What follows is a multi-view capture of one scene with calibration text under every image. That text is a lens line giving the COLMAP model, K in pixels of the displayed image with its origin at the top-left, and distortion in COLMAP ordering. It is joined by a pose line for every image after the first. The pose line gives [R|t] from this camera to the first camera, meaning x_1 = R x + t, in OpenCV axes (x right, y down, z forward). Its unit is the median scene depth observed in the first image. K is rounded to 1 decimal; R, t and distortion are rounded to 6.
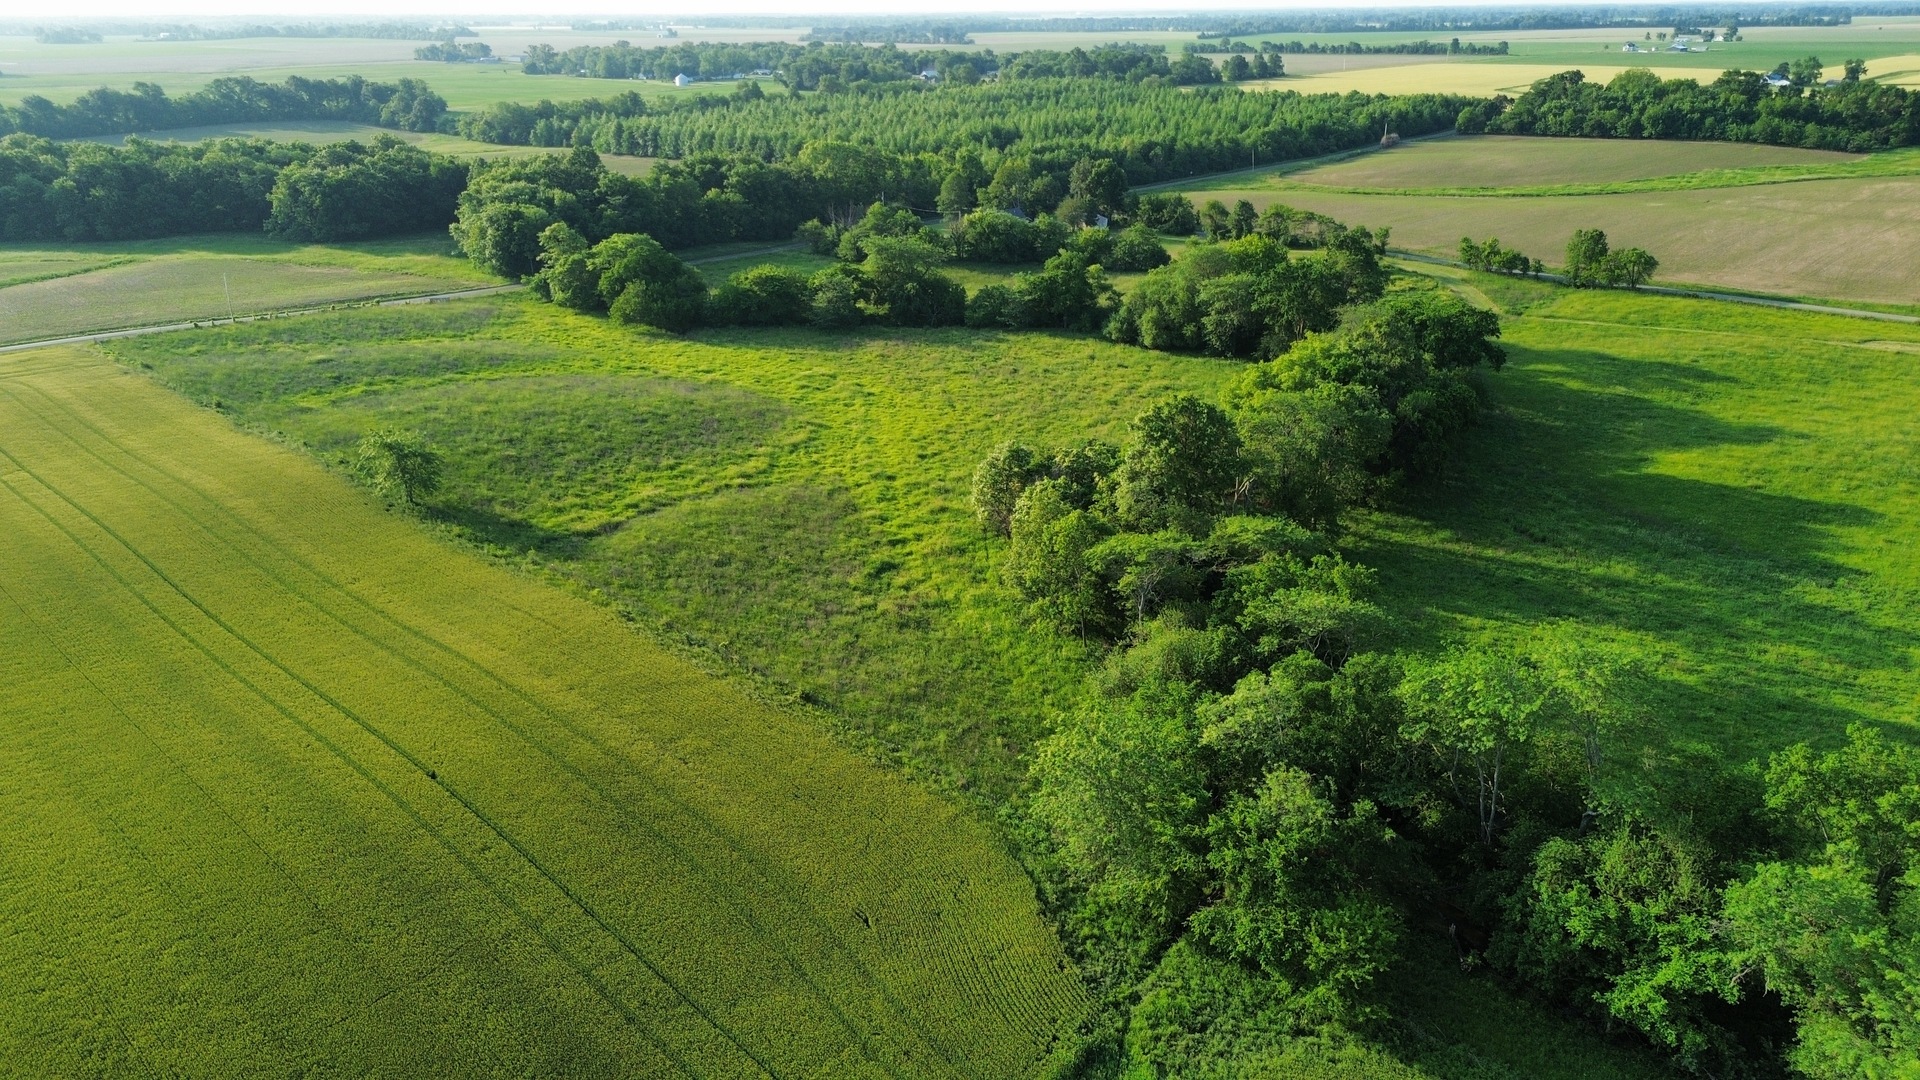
lens RADIAL K [[1364.8, 0, 963.3], [0, 1364.8, 543.5], [0, 0, 1]] dist [0.070839, -0.066303]
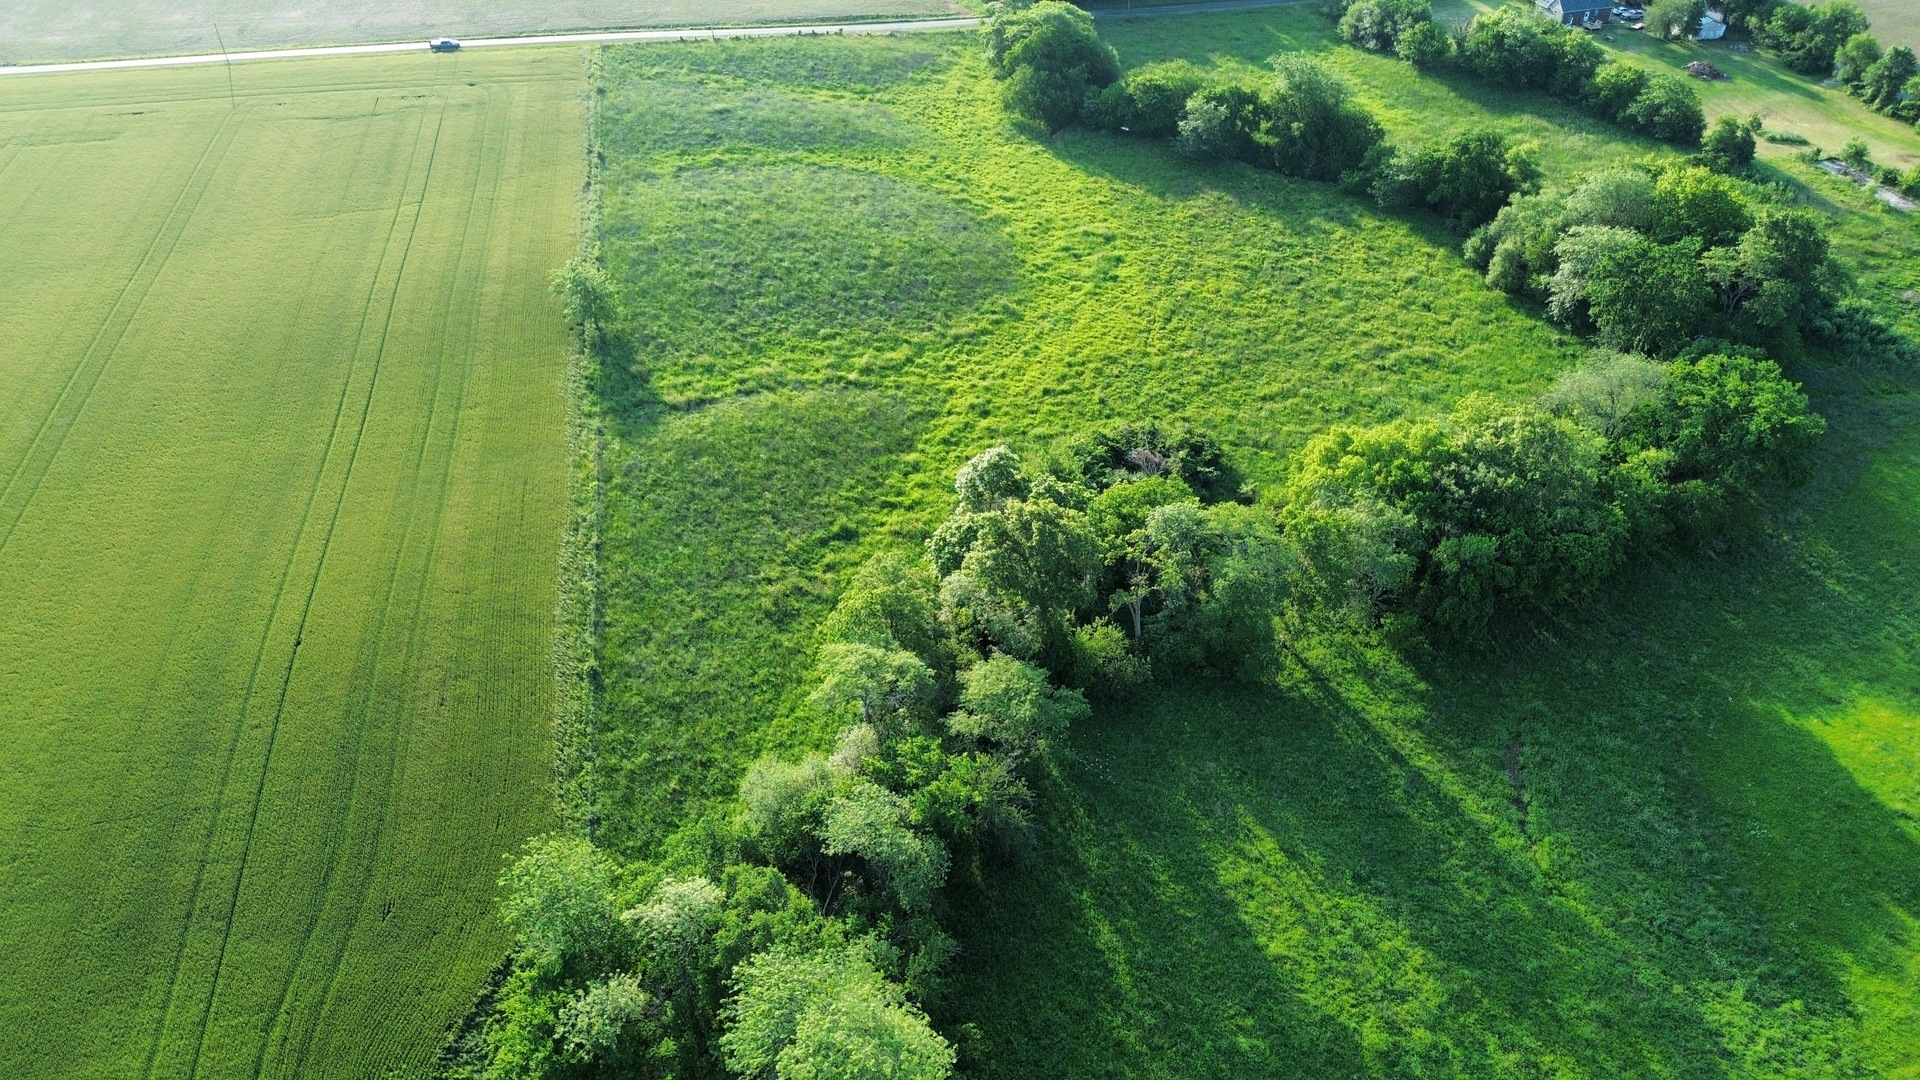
lens RADIAL K [[1364.8, 0, 945.2], [0, 1364.8, 546.7], [0, 0, 1]] dist [0.070839, -0.066303]
pose [[0.816929, 0.355781, -0.453924, 0.243163], [-0.206677, 0.915375, 0.345504, -0.176113], [0.538435, -0.188436, 0.821328, 0.084016]]
